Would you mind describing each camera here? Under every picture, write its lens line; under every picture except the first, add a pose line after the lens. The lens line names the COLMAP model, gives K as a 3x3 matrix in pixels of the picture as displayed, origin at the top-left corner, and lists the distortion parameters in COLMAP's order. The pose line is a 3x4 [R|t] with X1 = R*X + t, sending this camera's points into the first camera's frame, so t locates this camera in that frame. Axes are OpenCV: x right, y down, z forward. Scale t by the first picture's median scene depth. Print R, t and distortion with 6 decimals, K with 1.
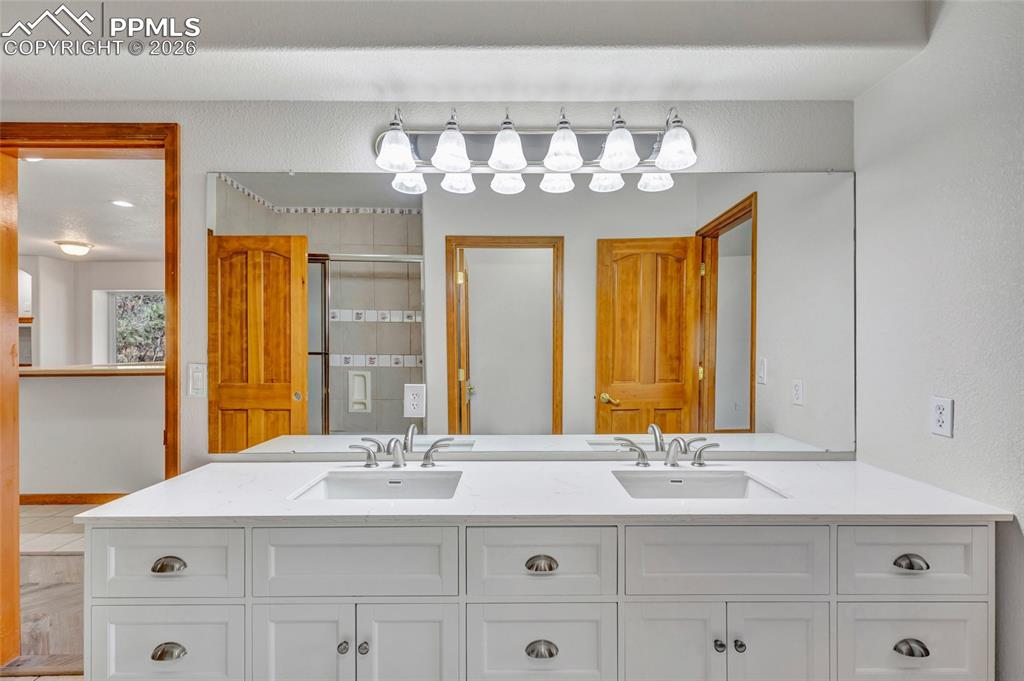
lens RADIAL K [[470.4, 0, 510.1], [0, 470.4, 345.8], [0, 0, 1]] dist [0.013258, -0.000106]
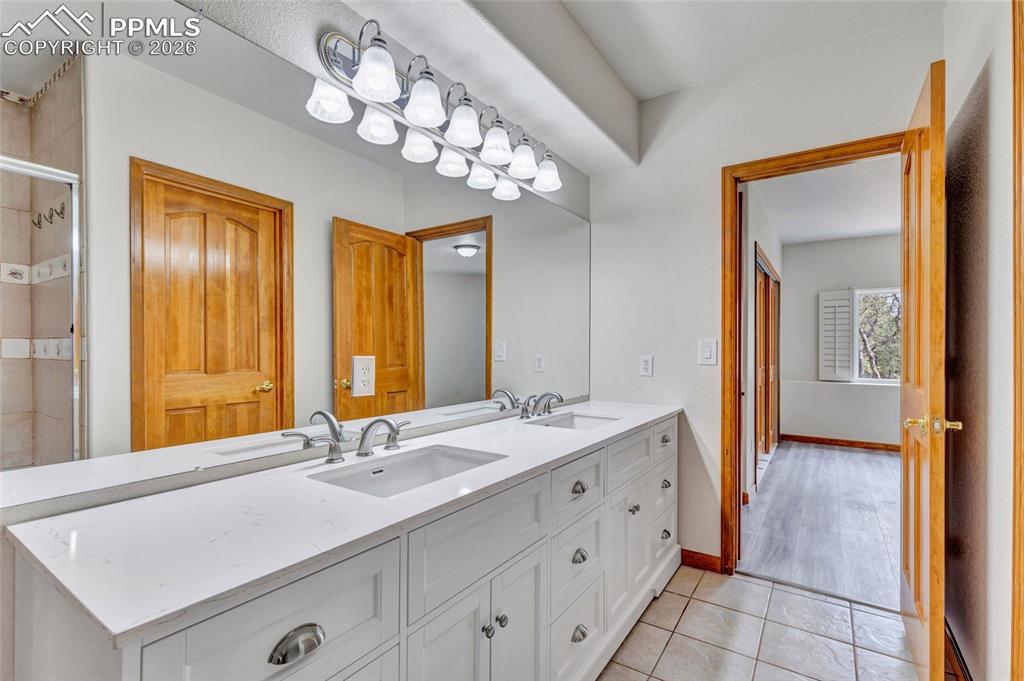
lens RADIAL K [[471.4, 0, 510.3], [0, 471.4, 354.8], [0, 0, 1]] dist [0.002634, 0.000435]
pose [[0.546883, 0.000218, 0.837209, -0.418863], [-0.005010, 0.999983, 0.003011, 0.044762], [-0.837194, -0.005841, 0.546875, 0.190590]]
